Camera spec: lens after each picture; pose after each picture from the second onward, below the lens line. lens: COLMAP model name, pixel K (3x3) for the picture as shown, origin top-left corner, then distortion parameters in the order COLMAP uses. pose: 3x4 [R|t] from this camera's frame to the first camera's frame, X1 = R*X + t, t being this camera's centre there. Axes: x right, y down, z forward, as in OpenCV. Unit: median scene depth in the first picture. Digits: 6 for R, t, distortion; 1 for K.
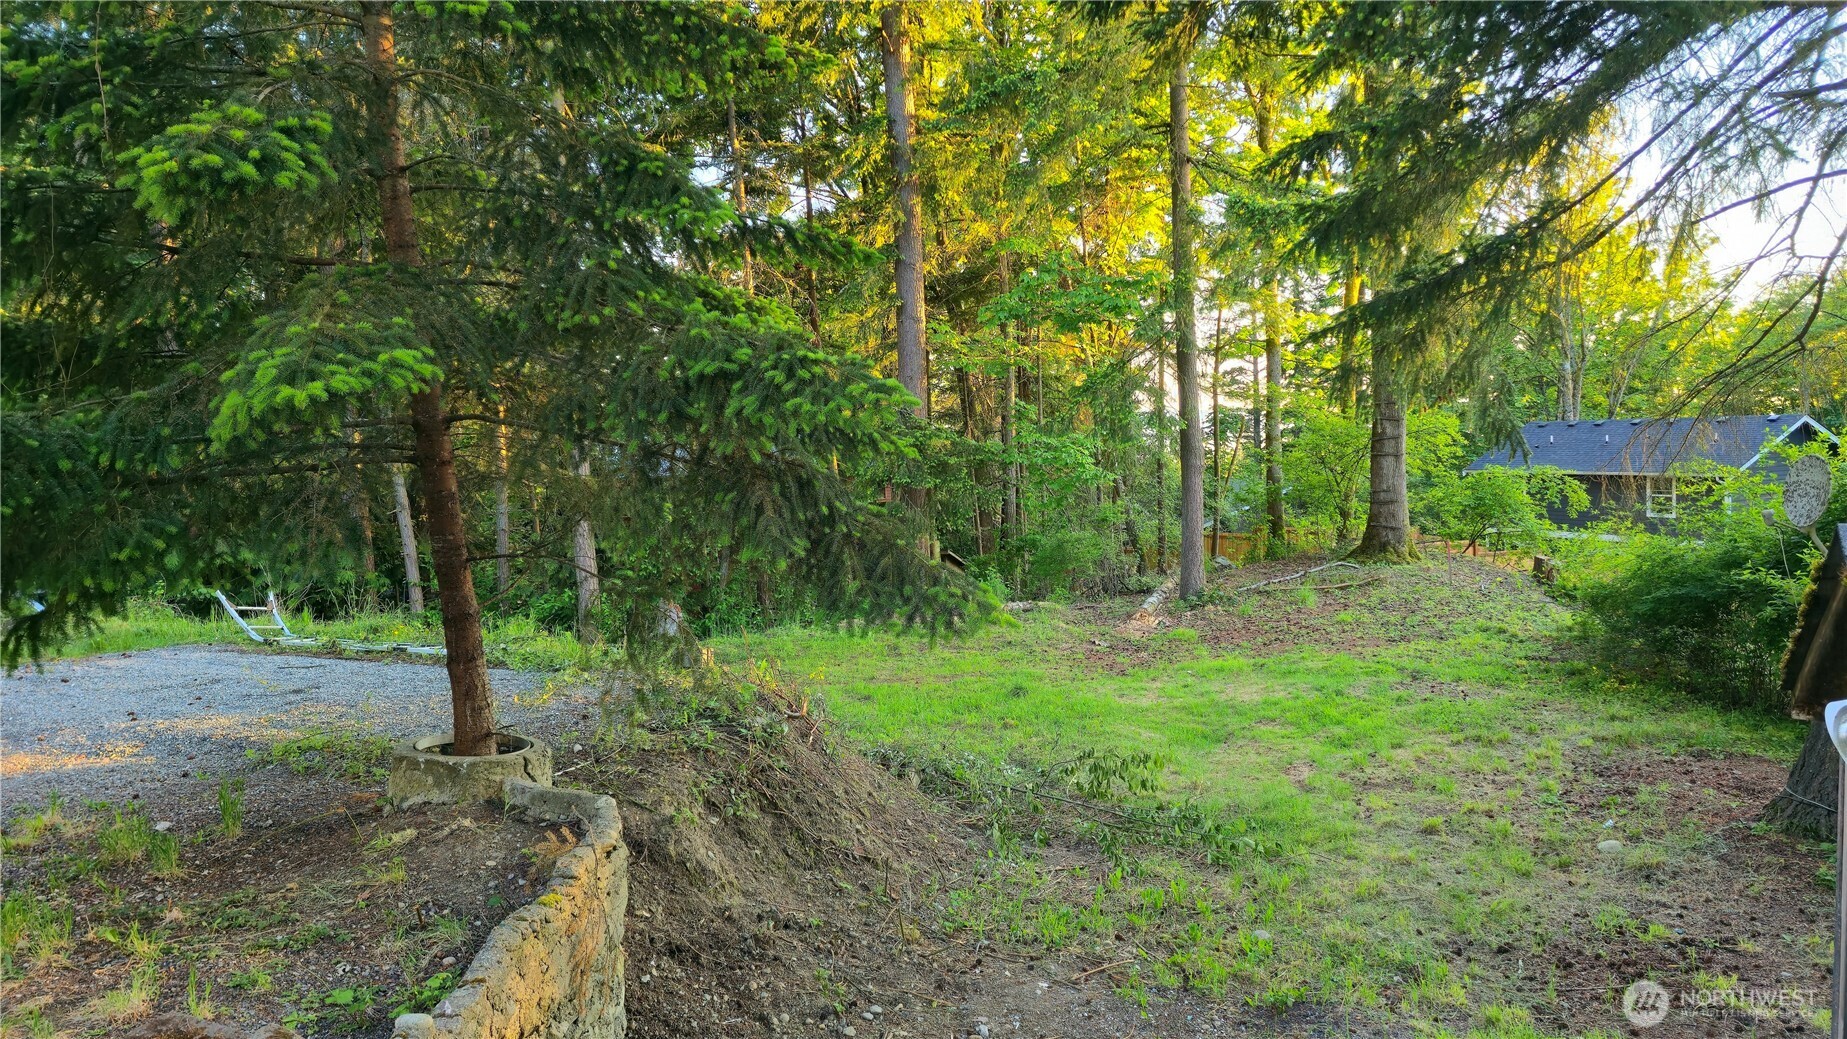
lens RADIAL K [[1209.9, 0, 922.3], [0, 1209.9, 516.1], [0, 0, 1]] dist [0.086773, -0.085351]
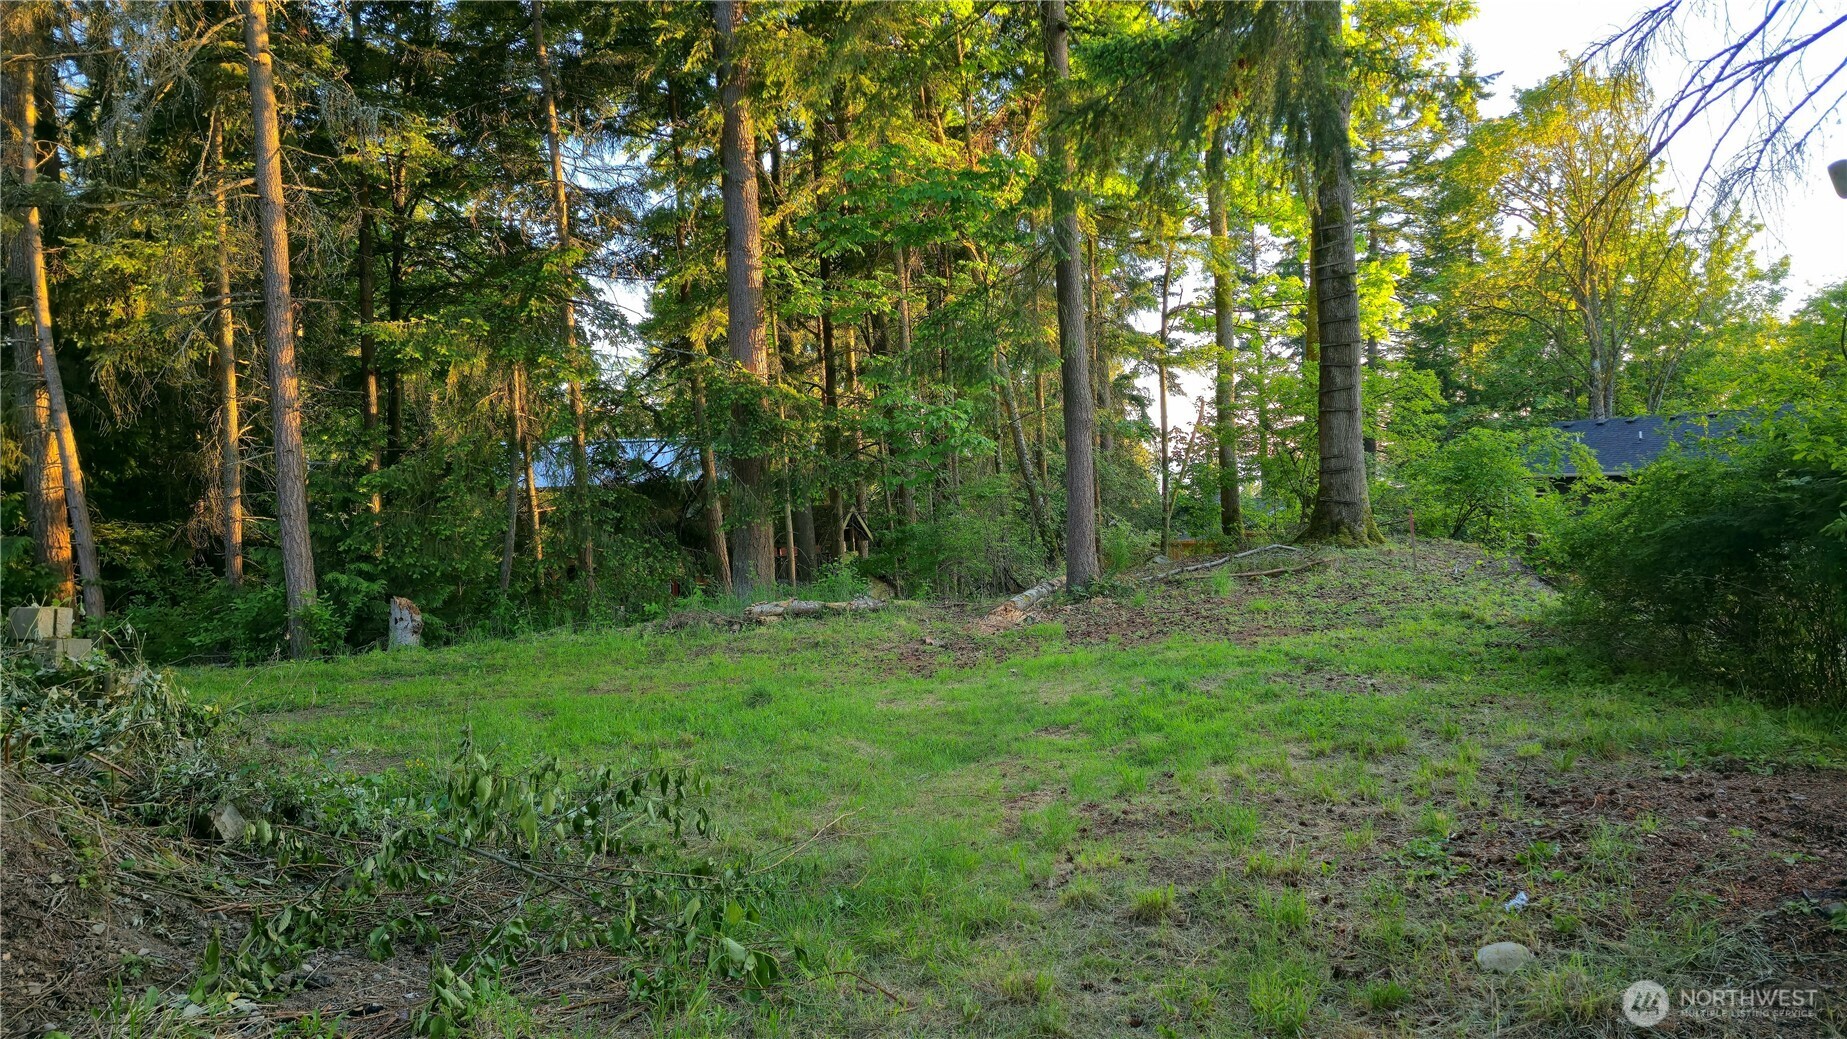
lens RADIAL K [[1209.9, 0, 926.2], [0, 1209.9, 517.0], [0, 0, 1]] dist [0.086773, -0.085351]
pose [[0.999476, -0.010783, -0.030508, 0.219051], [0.009550, 0.999143, -0.040284, 0.075943], [0.030916, 0.039972, 0.998722, 0.328323]]
